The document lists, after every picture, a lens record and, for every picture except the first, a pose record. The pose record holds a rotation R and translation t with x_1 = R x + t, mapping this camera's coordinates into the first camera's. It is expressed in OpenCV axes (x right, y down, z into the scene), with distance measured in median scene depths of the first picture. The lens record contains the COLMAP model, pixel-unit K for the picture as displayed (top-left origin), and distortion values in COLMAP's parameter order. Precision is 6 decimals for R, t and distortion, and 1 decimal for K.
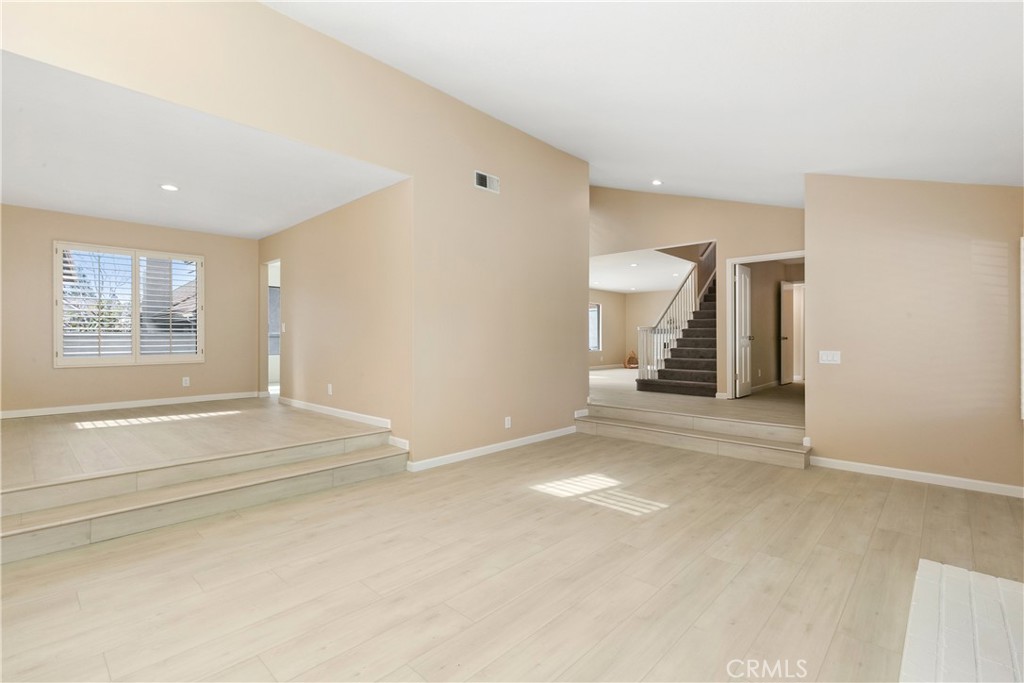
lens RADIAL K [[467.3, 0, 511.7], [0, 467.3, 339.7], [0, 0, 1]] dist [-0.000746, -0.000401]
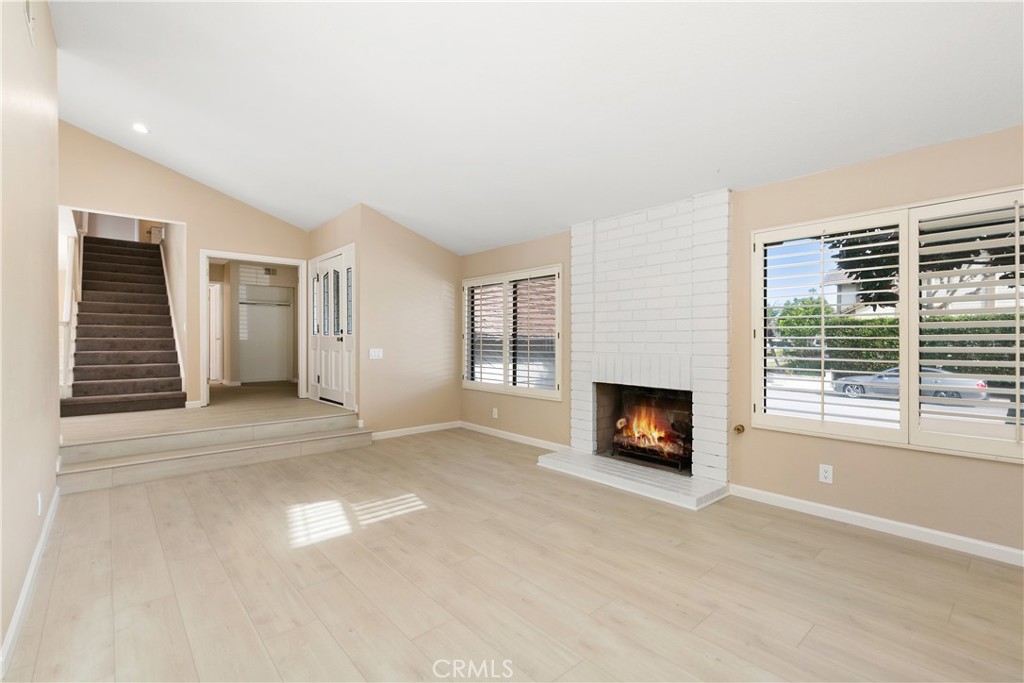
lens RADIAL K [[467.3, 0, 506.9], [0, 467.3, 346.3], [0, 0, 1]] dist [-0.000746, -0.000401]
pose [[0.087249, -0.013824, 0.996091, -0.646025], [0.003007, 0.999903, 0.013614, 0.006489], [-0.996182, 0.001807, 0.087282, 0.641834]]
